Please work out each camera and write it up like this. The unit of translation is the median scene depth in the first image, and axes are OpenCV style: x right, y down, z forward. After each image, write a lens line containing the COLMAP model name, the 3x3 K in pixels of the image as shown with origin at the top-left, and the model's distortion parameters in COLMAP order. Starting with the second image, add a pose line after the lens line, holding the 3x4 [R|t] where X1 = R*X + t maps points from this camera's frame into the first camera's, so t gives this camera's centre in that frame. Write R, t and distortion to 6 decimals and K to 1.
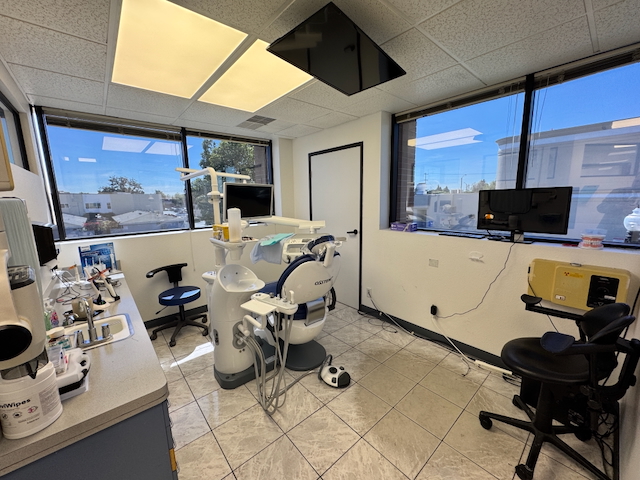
lens RADIAL K [[256.7, 0, 320.0], [0, 256.7, 240.0], [0, 0, 1]] dist [-0.000422, -0.000057]
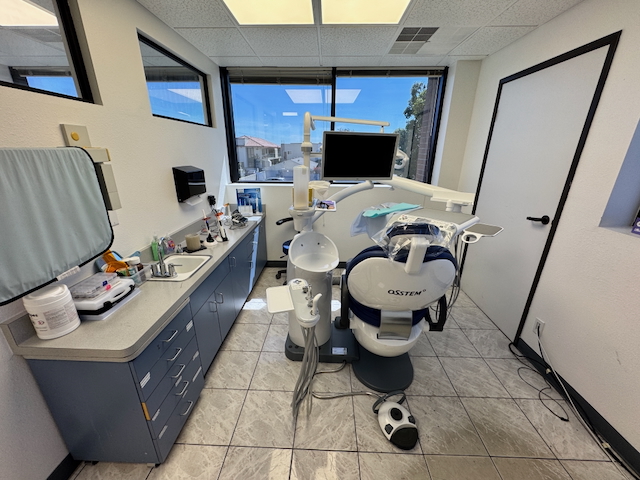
lens RADIAL K [[256.7, 0, 320.0], [0, 256.7, 240.0], [0, 0, 1]] dist [-0.000422, -0.000057]
pose [[0.732379, 0.248660, -0.633868, 0.191500], [-0.133637, 0.965319, 0.224278, -0.065223], [0.667654, -0.079549, 0.740210, 0.329744]]
